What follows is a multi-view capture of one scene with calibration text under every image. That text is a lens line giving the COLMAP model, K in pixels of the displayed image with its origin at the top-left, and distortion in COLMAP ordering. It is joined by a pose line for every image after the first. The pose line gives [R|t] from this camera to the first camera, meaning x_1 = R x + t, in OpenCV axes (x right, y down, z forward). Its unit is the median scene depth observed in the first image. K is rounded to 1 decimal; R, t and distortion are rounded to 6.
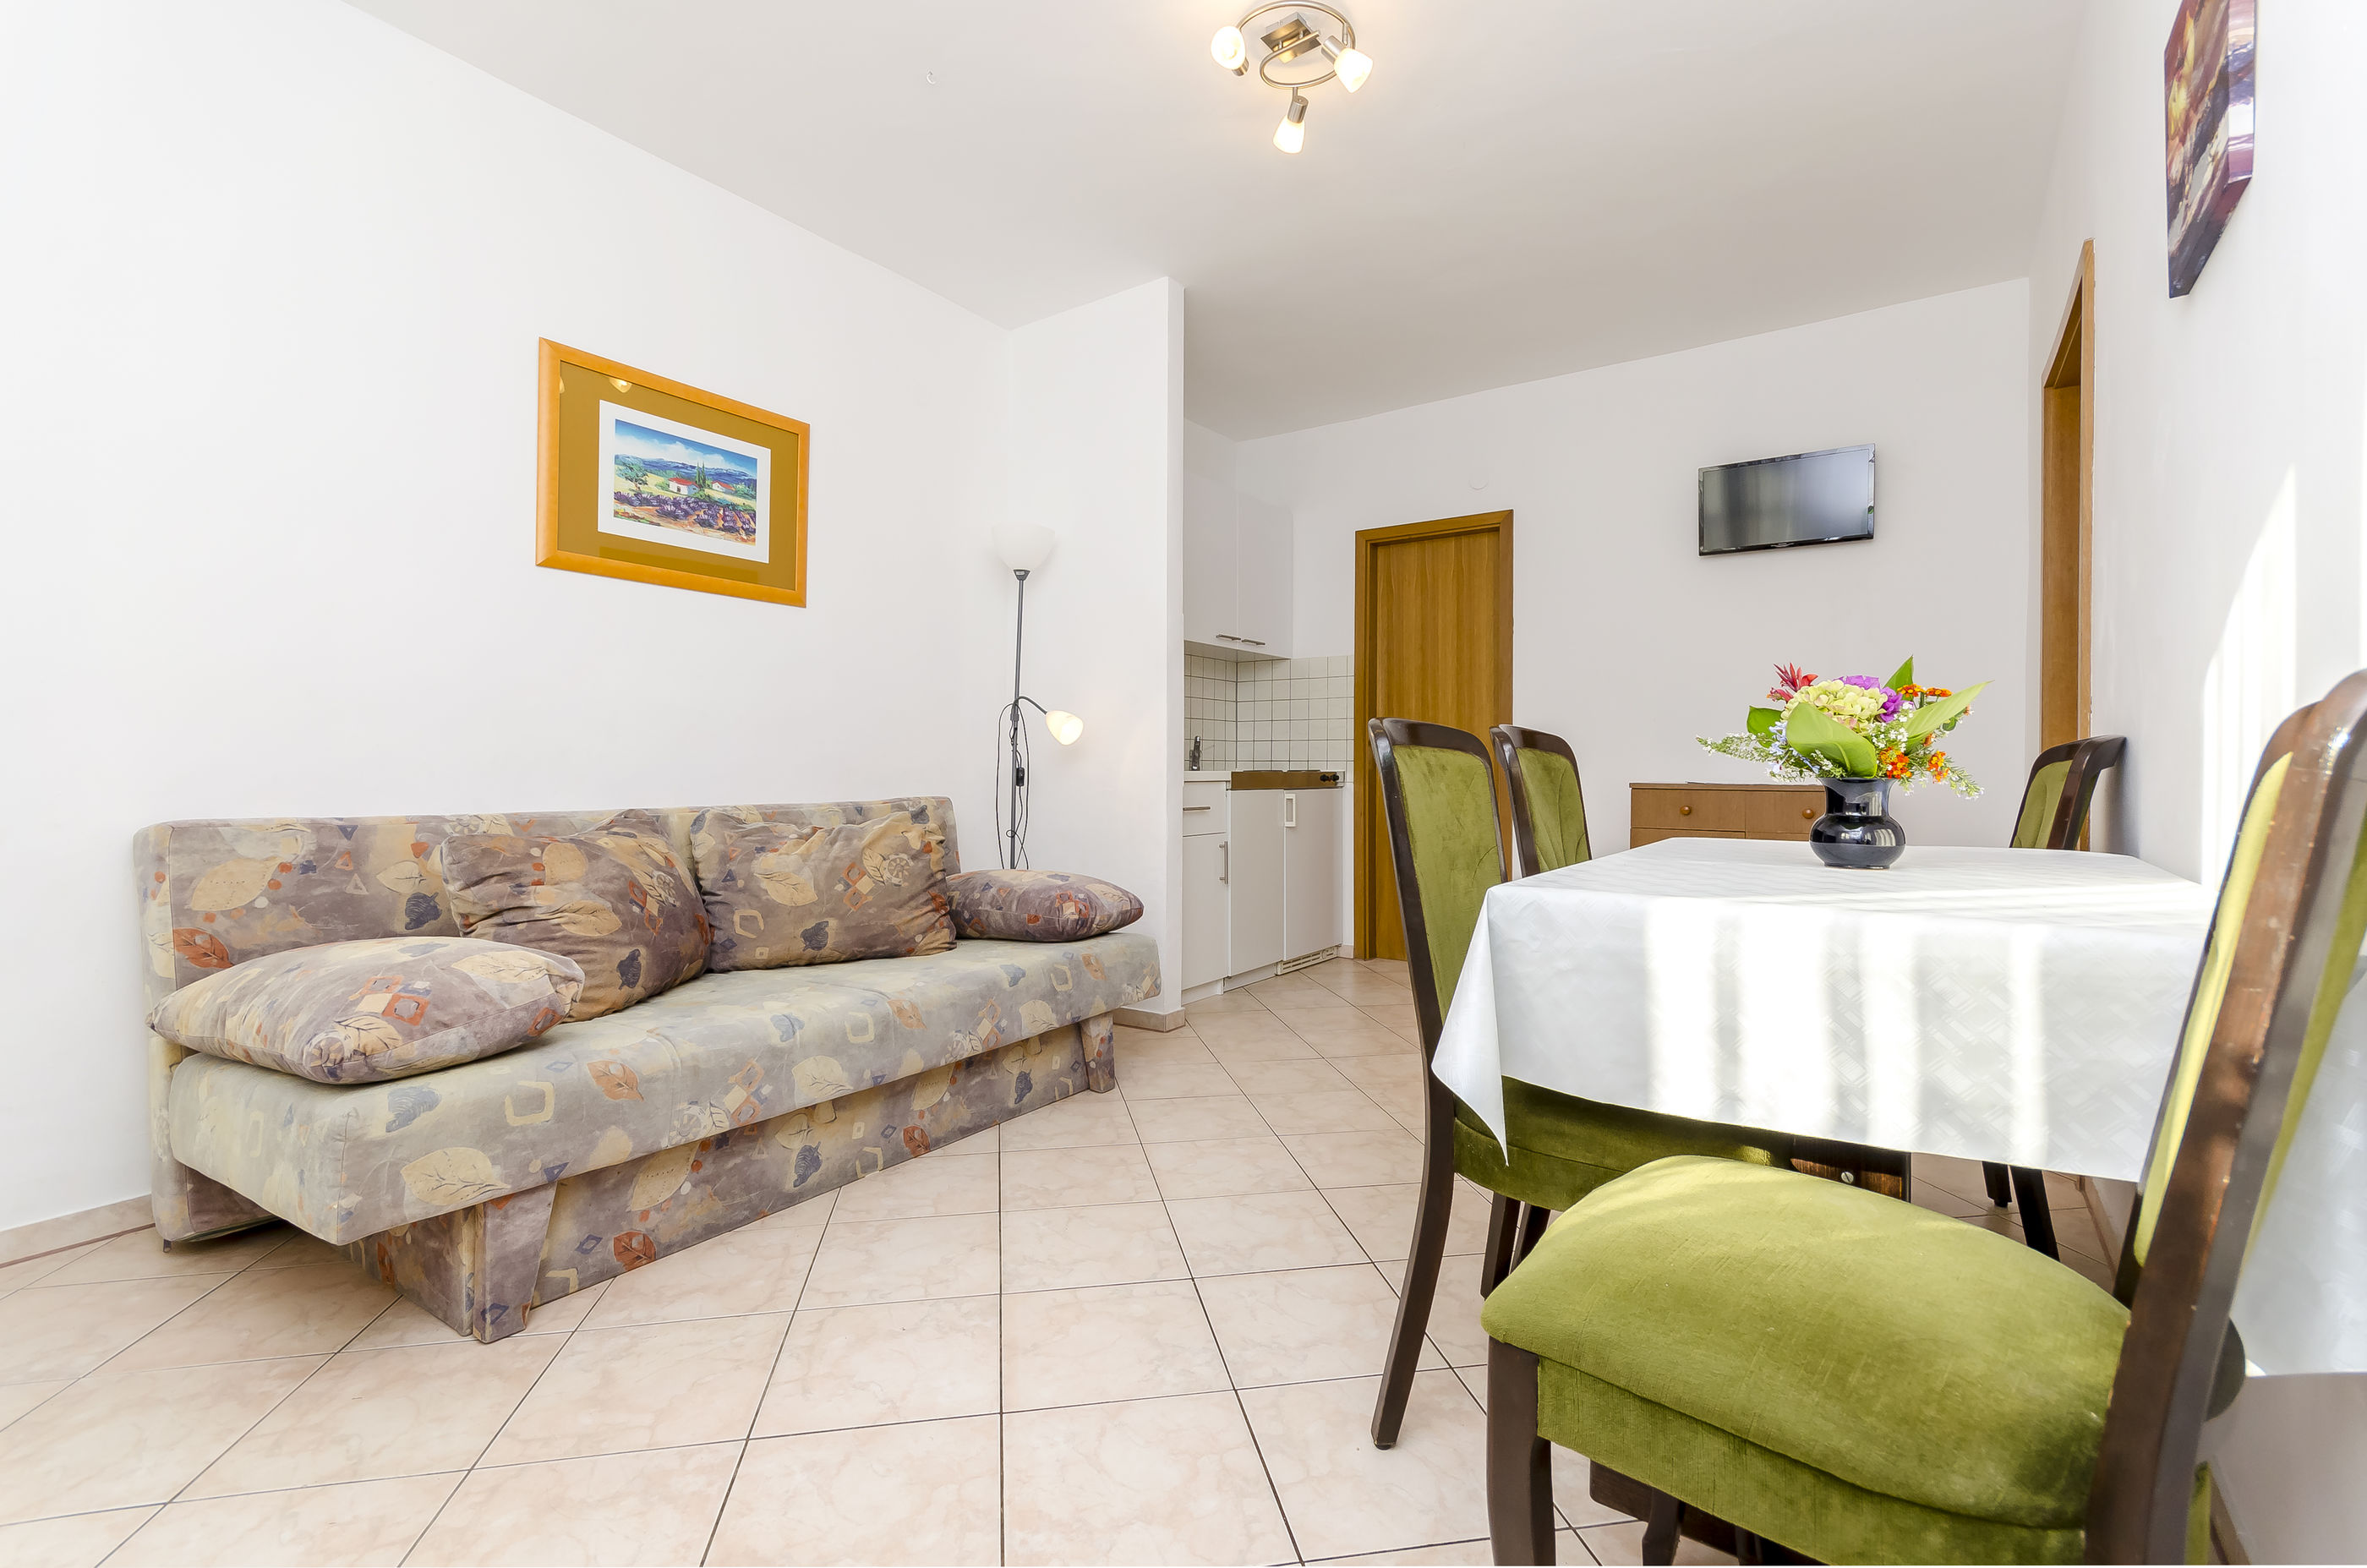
lens RADIAL K [[1031.2, 0, 1184.8], [0, 1031.2, 772.1], [0, 0, 1]] dist [0.000592, 0.000865]
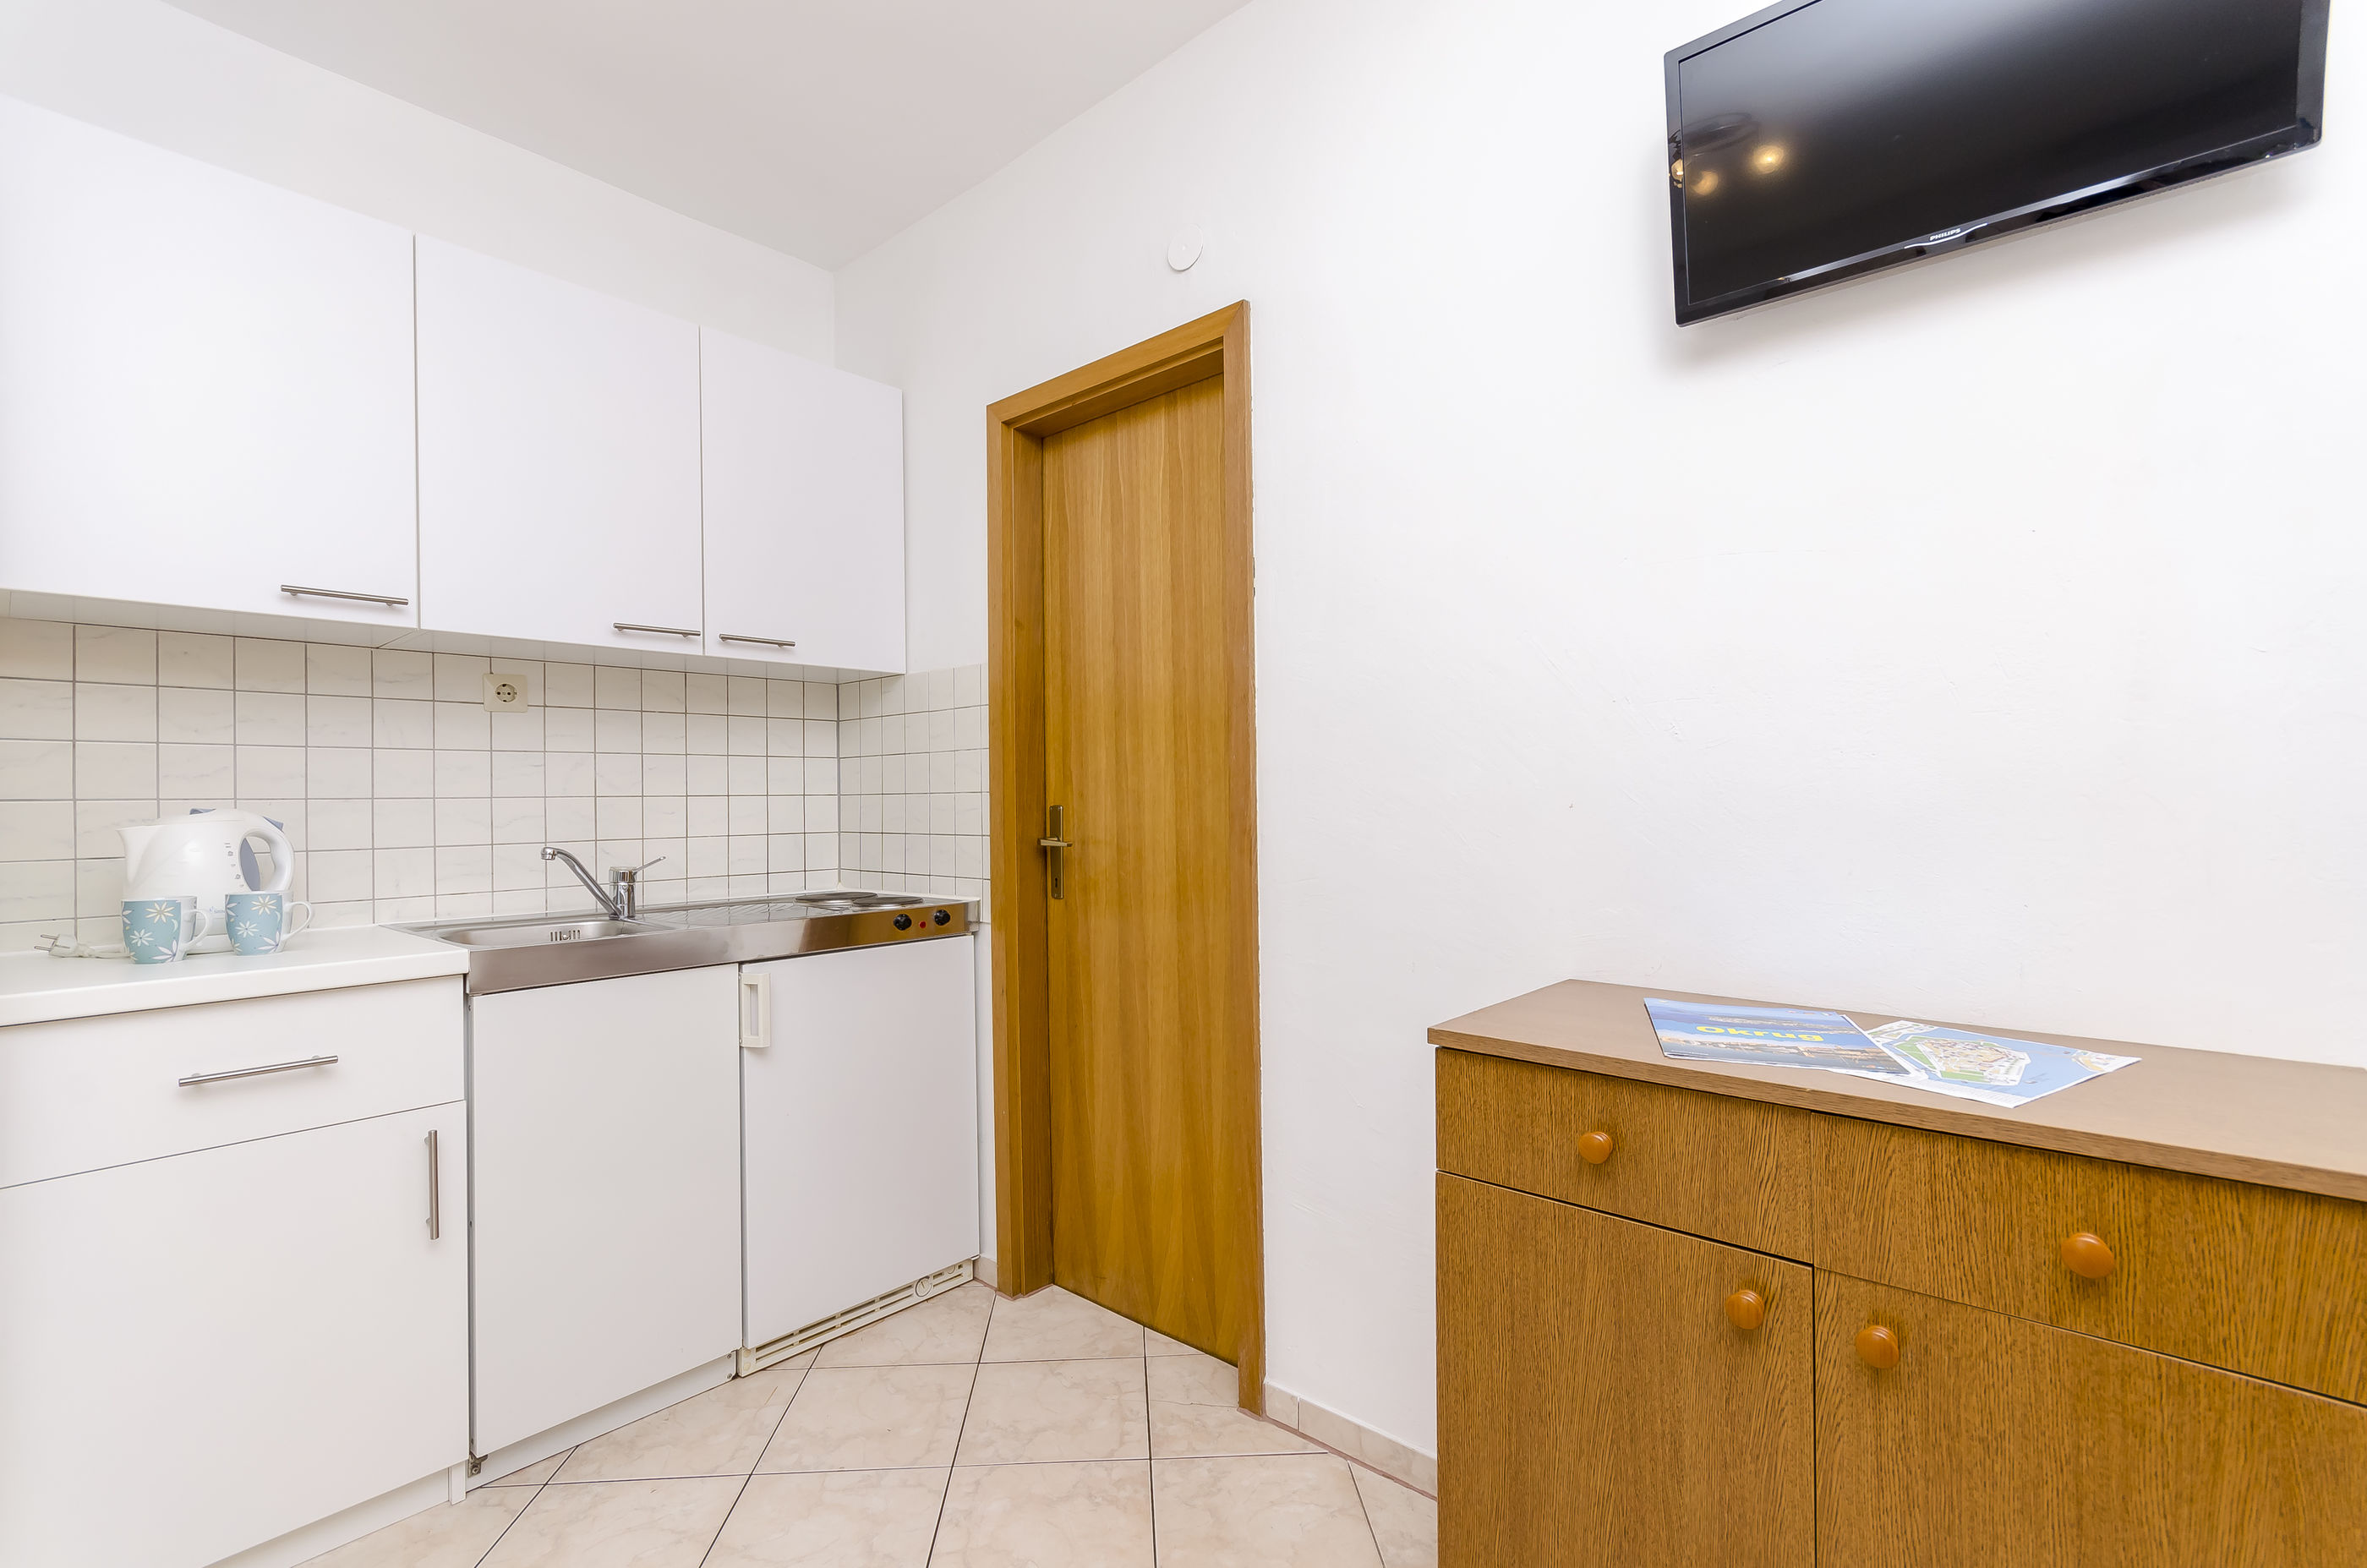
lens RADIAL K [[1031.2, 0, 1161.0], [0, 1031.2, 790.1], [0, 0, 1]] dist [0.000592, 0.000865]
pose [[0.991612, -0.019886, -0.127709, 0.492804], [0.018504, 0.999757, -0.011993, -0.074193], [0.127917, 0.009529, 0.991739, 0.858056]]
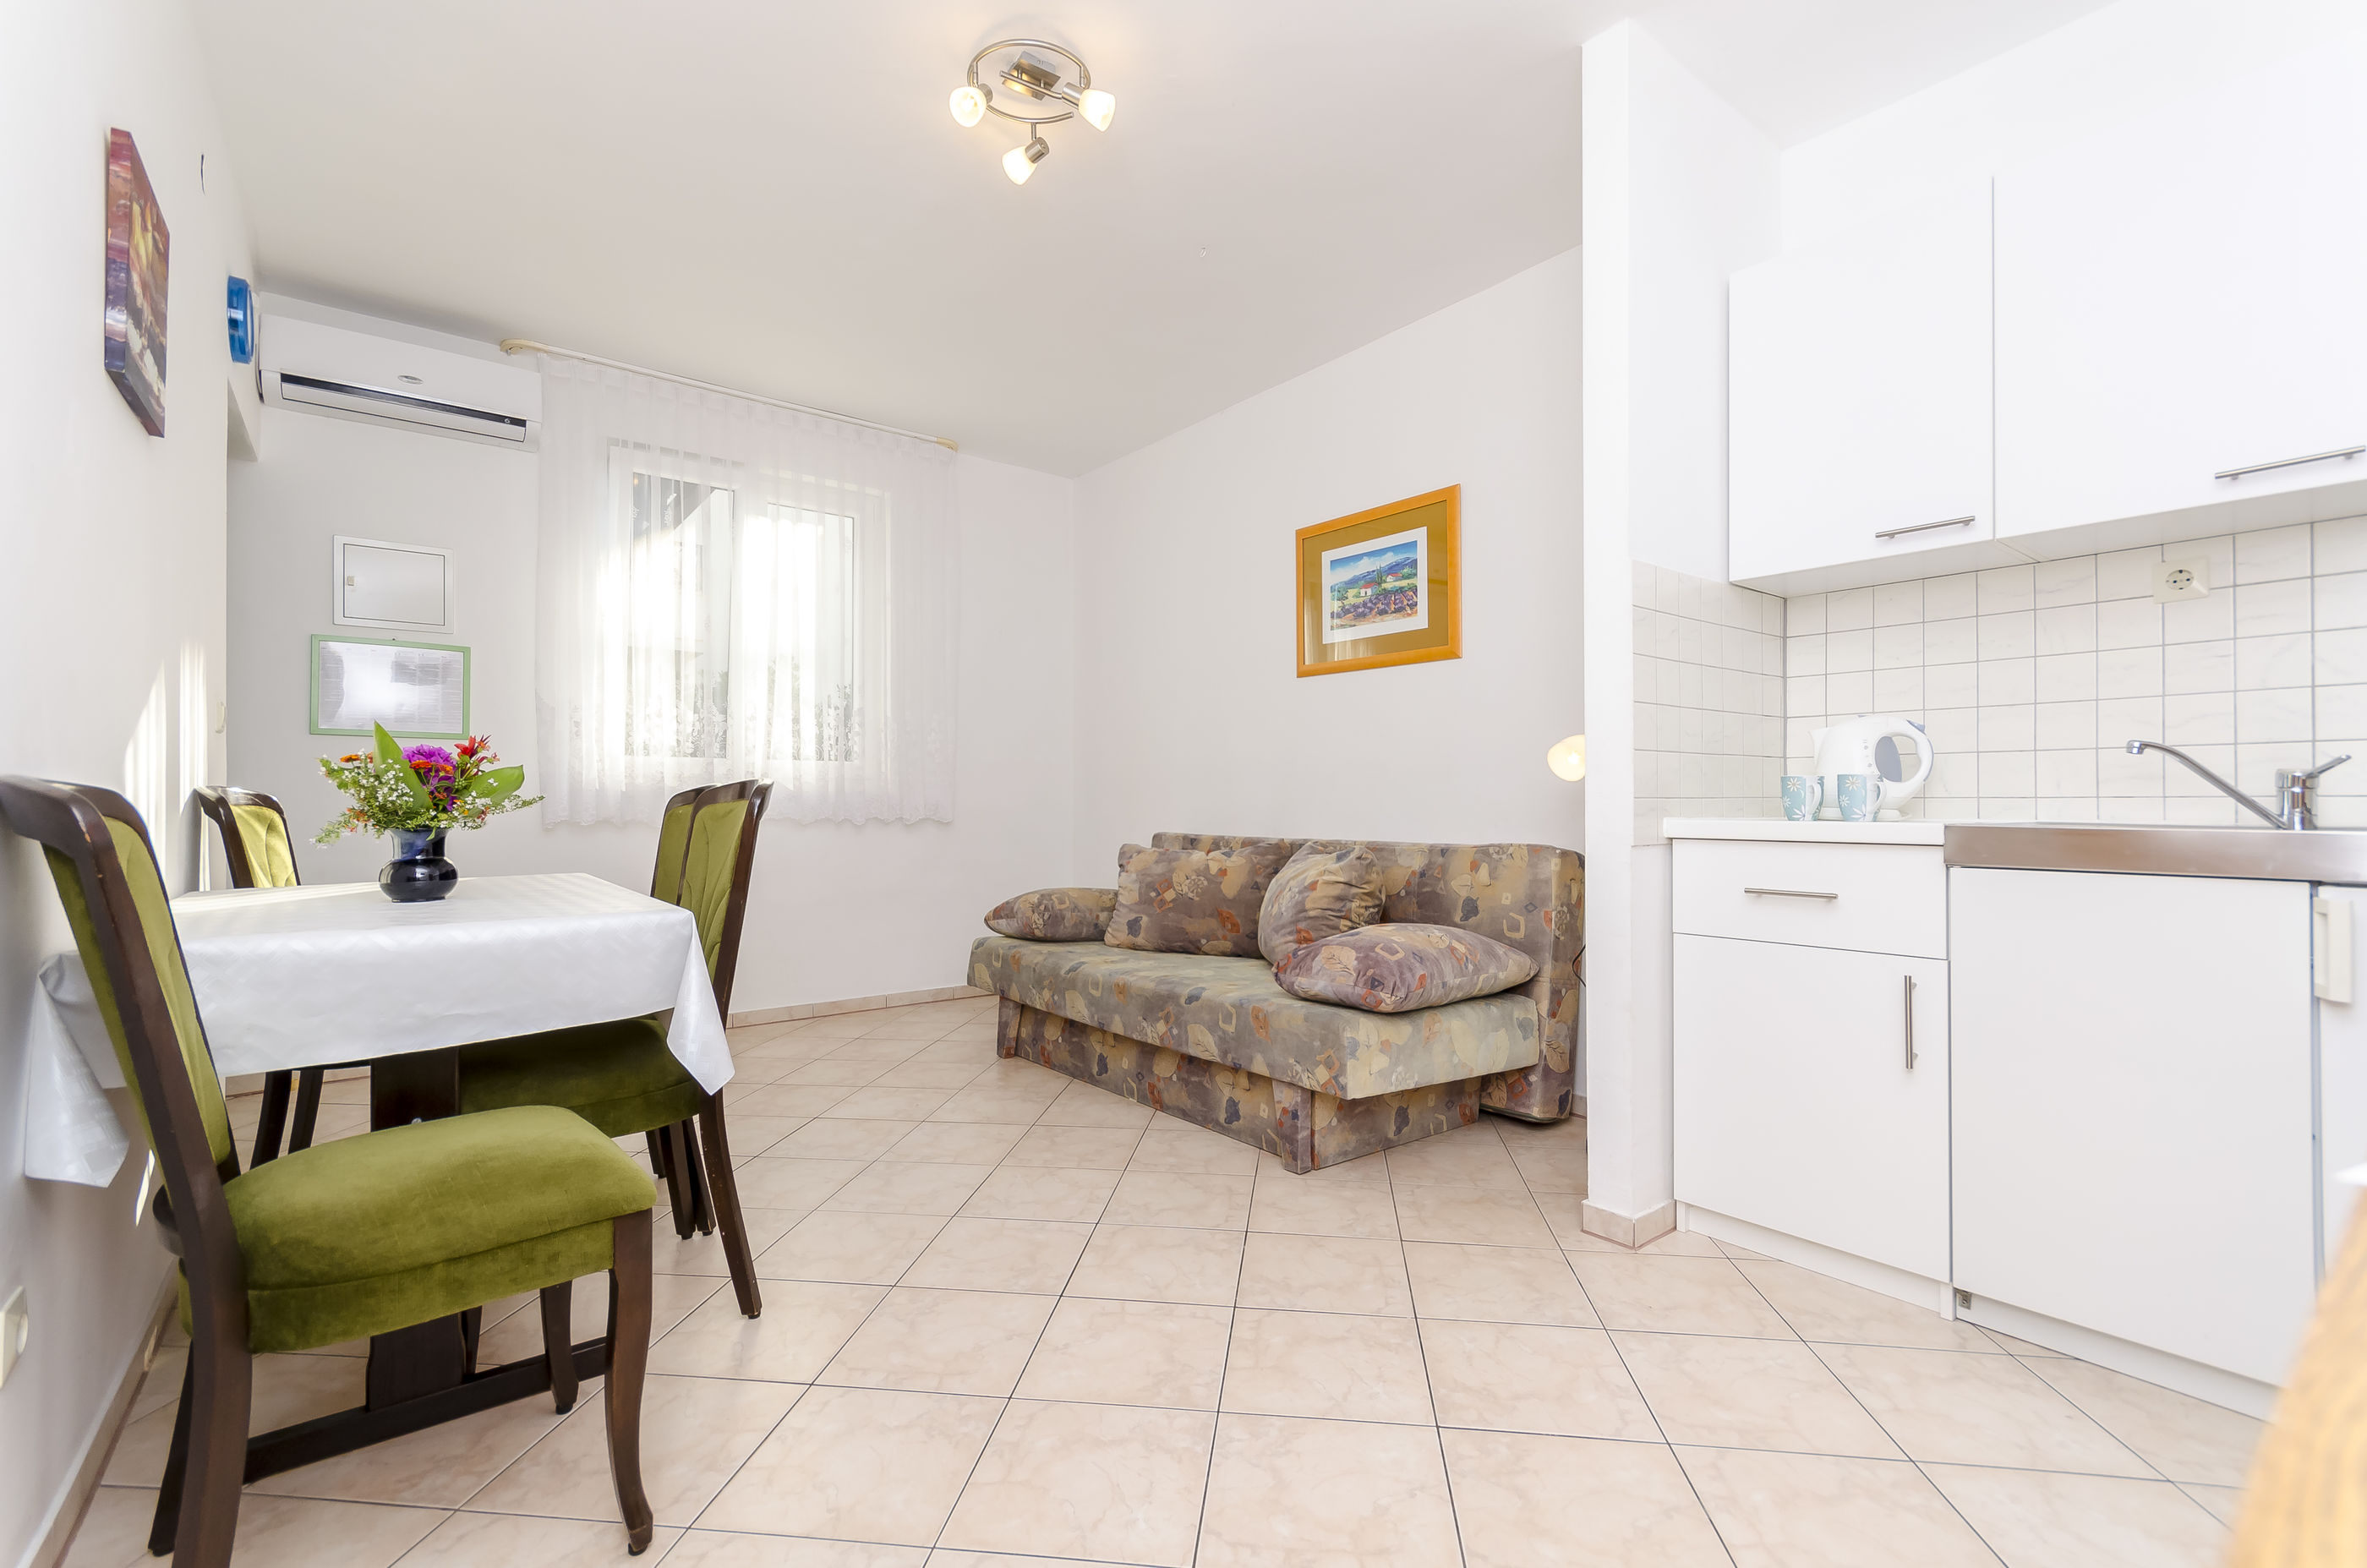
lens RADIAL K [[1031.2, 0, 1162.9], [0, 1031.2, 799.4], [0, 0, 1]] dist [0.000592, 0.000865]
pose [[-0.296658, -0.007780, -0.954952, 0.776605], [-0.008878, 0.999946, -0.005389, -0.008497], [0.954943, 0.006879, -0.296711, 1.100273]]
